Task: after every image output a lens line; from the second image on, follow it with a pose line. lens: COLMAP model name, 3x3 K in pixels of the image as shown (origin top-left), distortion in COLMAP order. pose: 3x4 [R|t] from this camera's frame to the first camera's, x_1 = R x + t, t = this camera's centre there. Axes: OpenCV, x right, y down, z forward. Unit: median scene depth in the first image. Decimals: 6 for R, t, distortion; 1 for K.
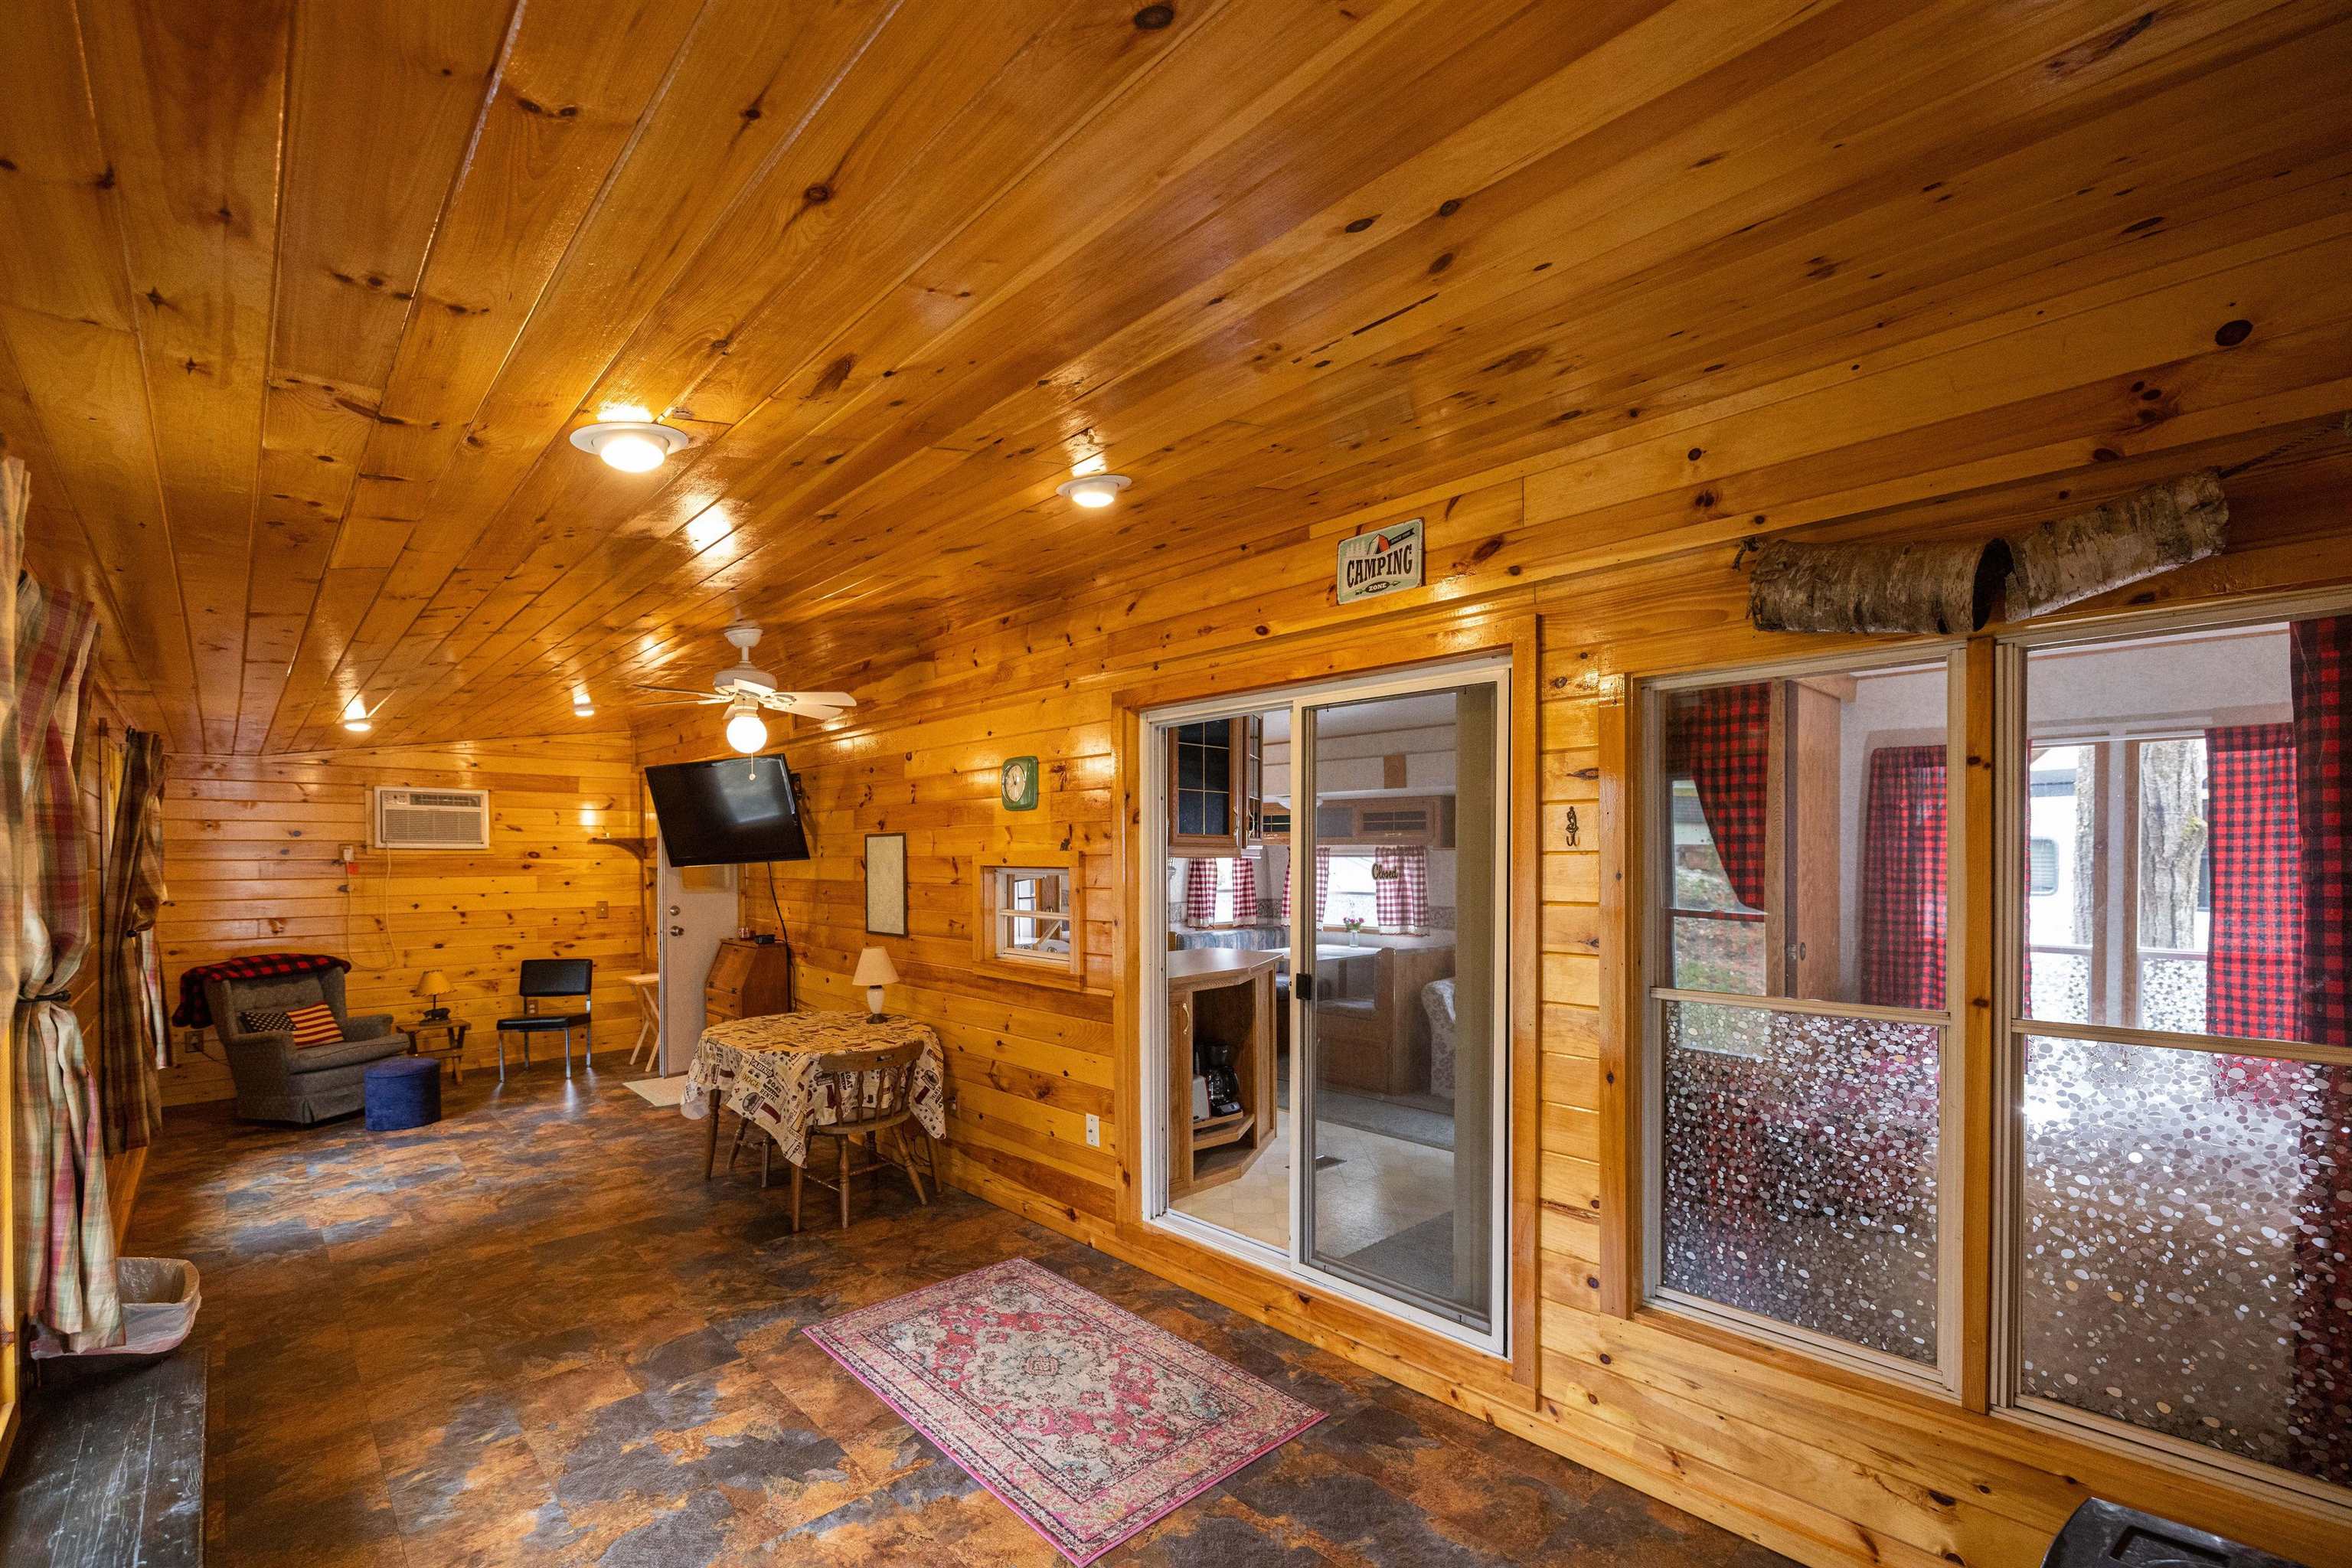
lens RADIAL K [[1013.9, 0, 1130.2], [0, 1013.9, 870.0], [0, 0, 1]] dist [0.002297, 0.000155]
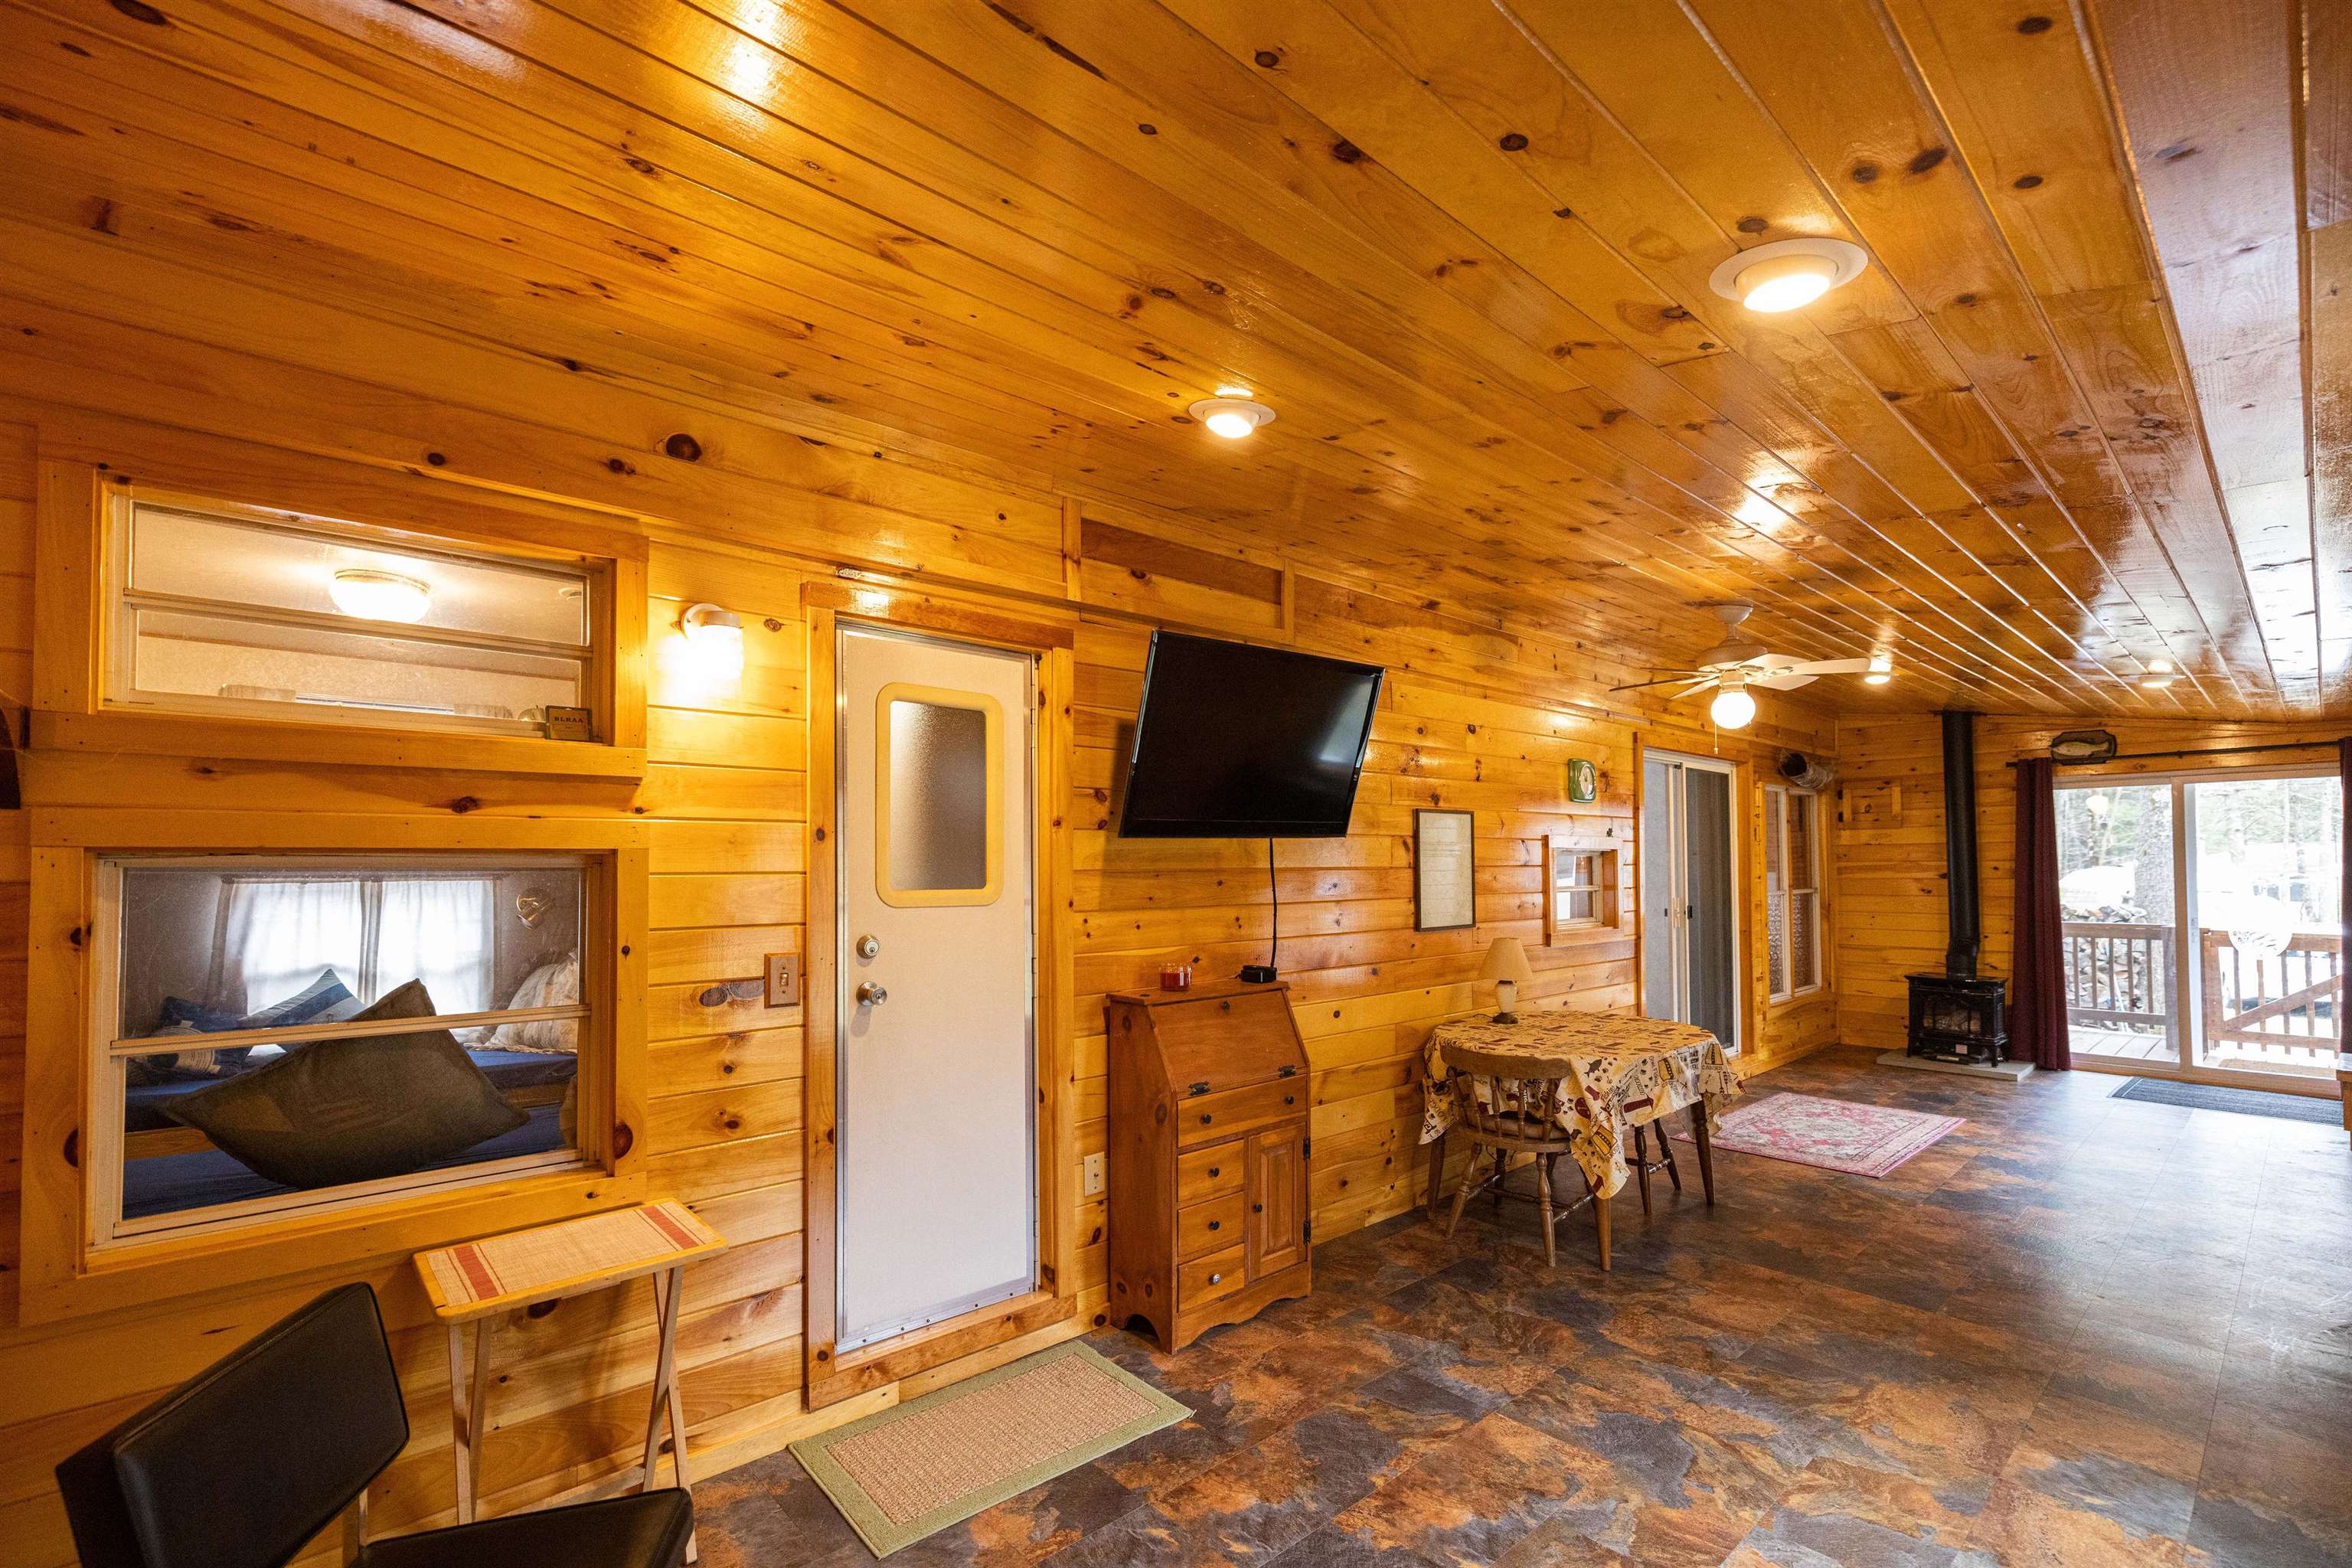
lens RADIAL K [[1013.9, 0, 1109.6], [0, 1013.9, 862.7], [0, 0, 1]] dist [0.002297, 0.000155]
pose [[0.029567, 0.010717, 0.999505, -0.816022], [0.018691, 0.999762, -0.011273, 0.009047], [-0.999388, 0.019015, 0.029360, 0.935522]]
